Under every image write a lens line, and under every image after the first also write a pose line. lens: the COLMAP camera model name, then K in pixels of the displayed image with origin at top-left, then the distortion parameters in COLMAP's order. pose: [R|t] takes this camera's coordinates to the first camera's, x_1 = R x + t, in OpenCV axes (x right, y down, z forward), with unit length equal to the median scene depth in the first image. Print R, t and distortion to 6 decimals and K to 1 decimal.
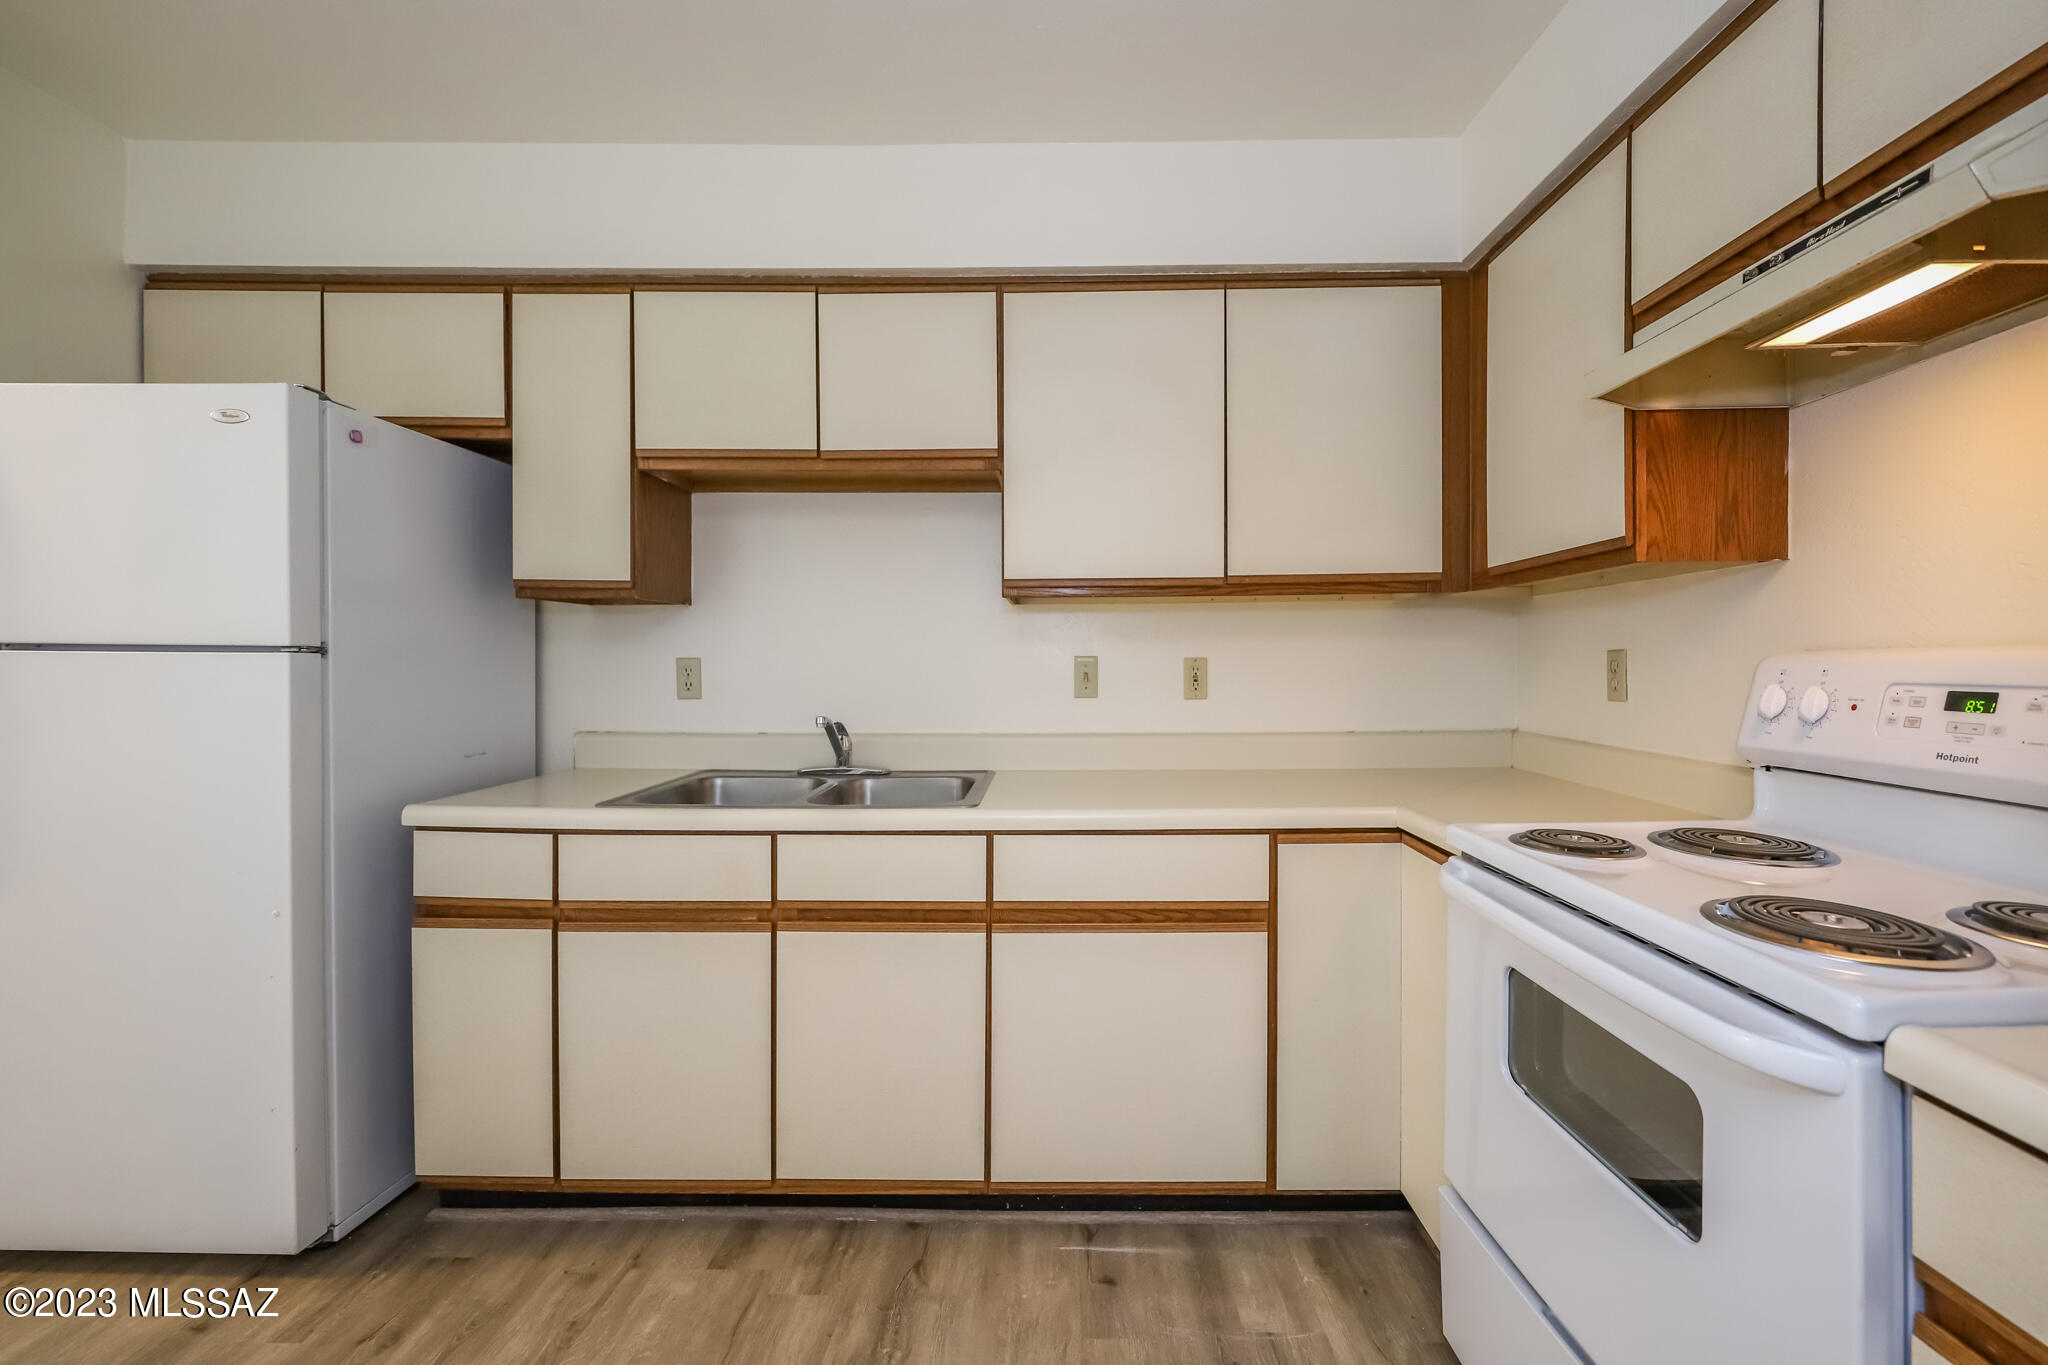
lens RADIAL K [[927.1, 0, 1042.0], [0, 927.1, 695.8], [0, 0, 1]] dist [-0.004656, -0.000290]
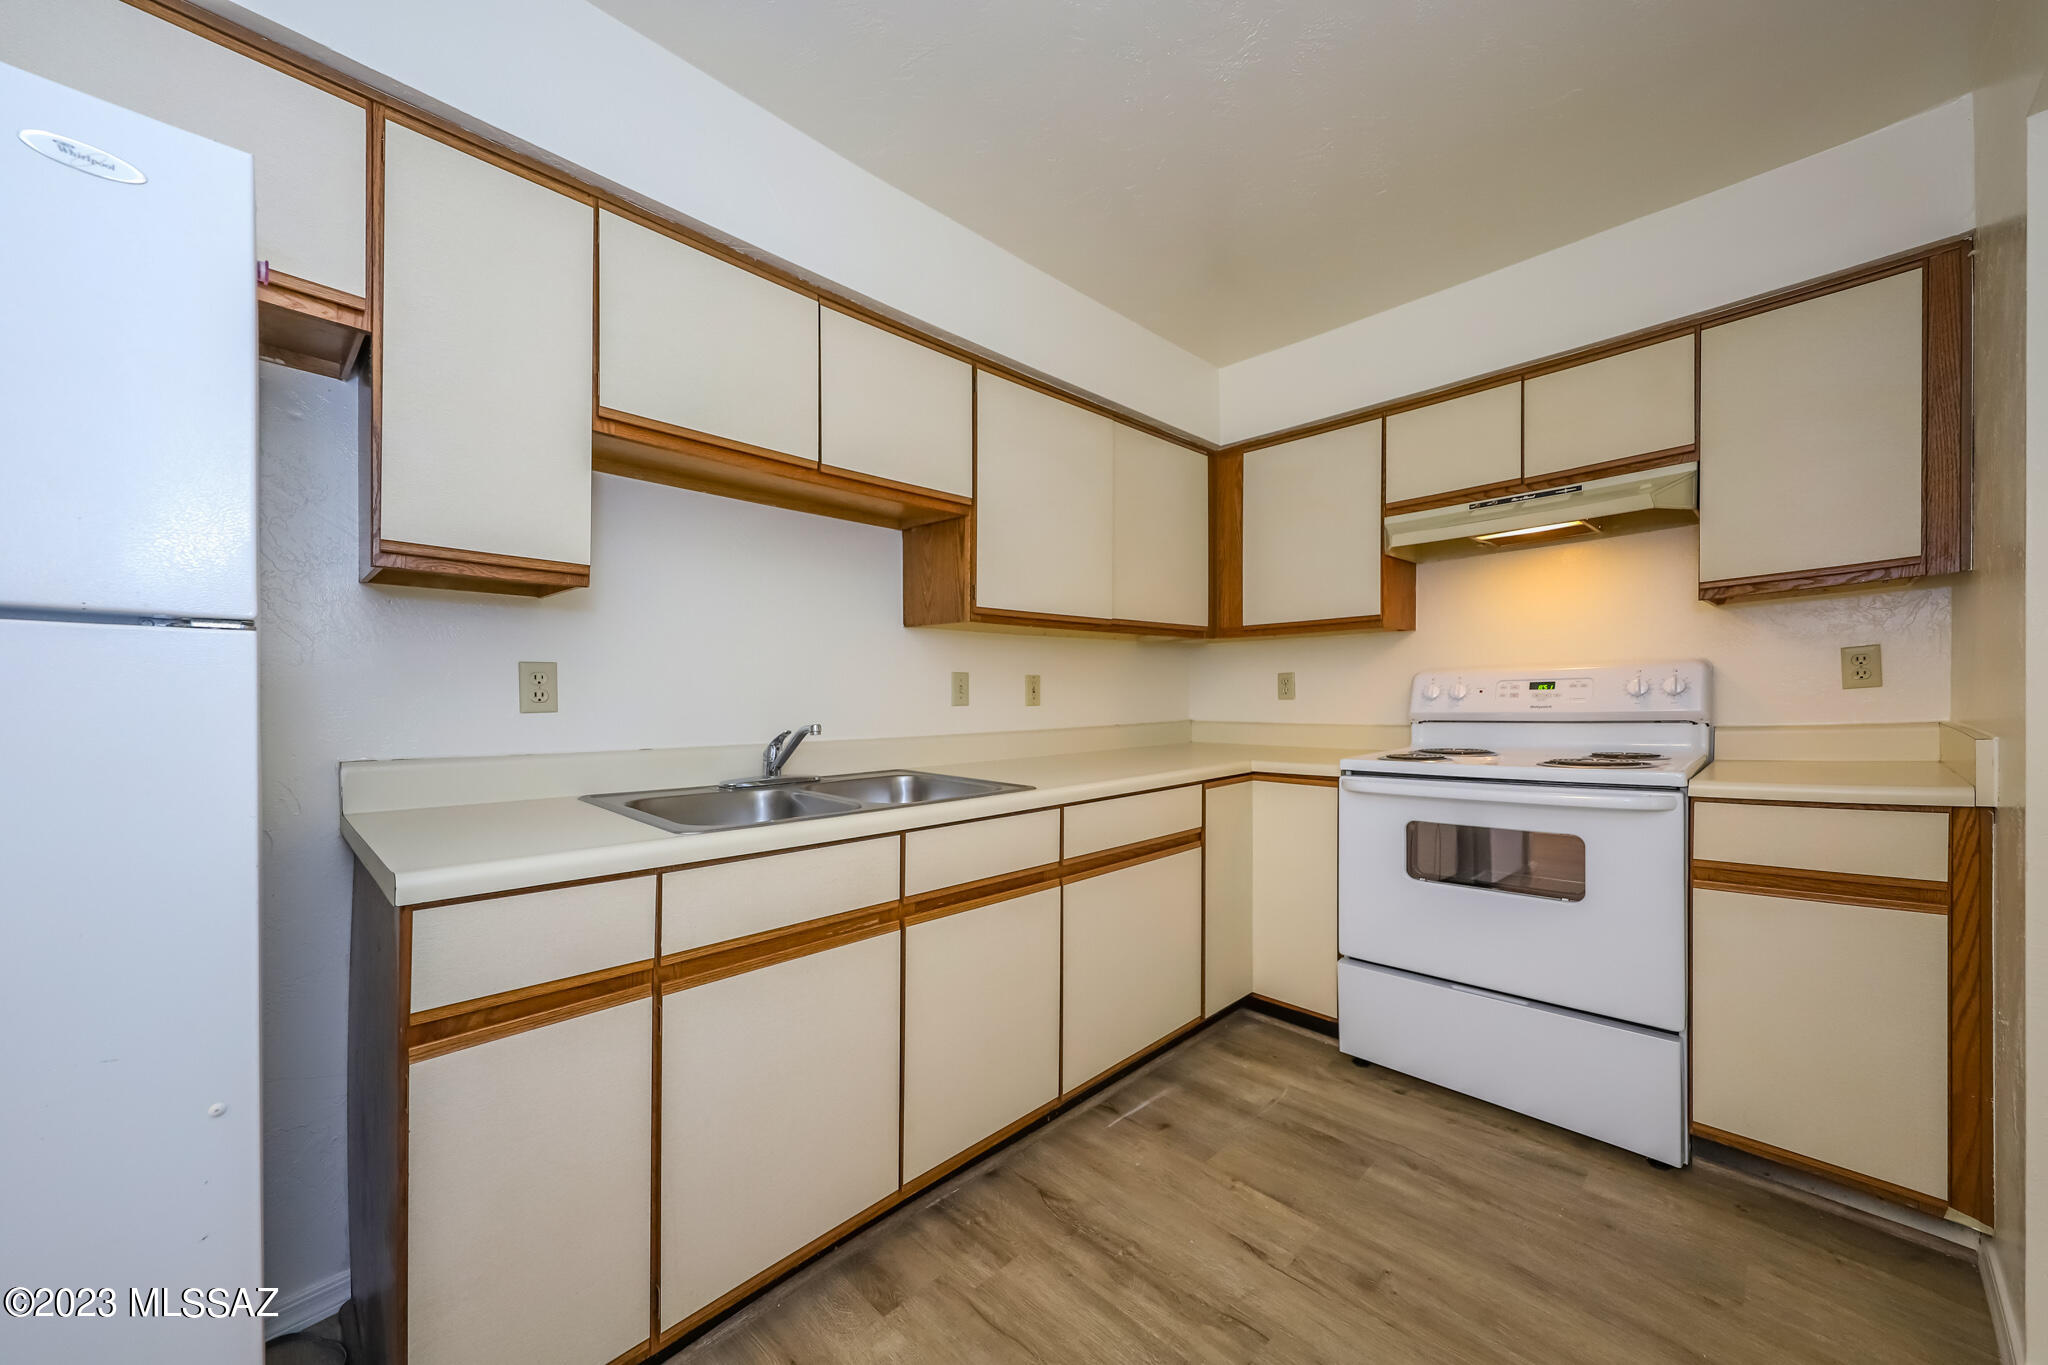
lens RADIAL K [[717.9, 0, 1004.2], [0, 717.9, 678.0], [0, 0, 1]] dist [0.000967, -0.000541]
pose [[0.685033, 0.027303, 0.728000, -0.852199], [0.029413, 0.997446, -0.065085, 0.040617], [-0.727918, 0.065999, 0.682480, 0.402796]]
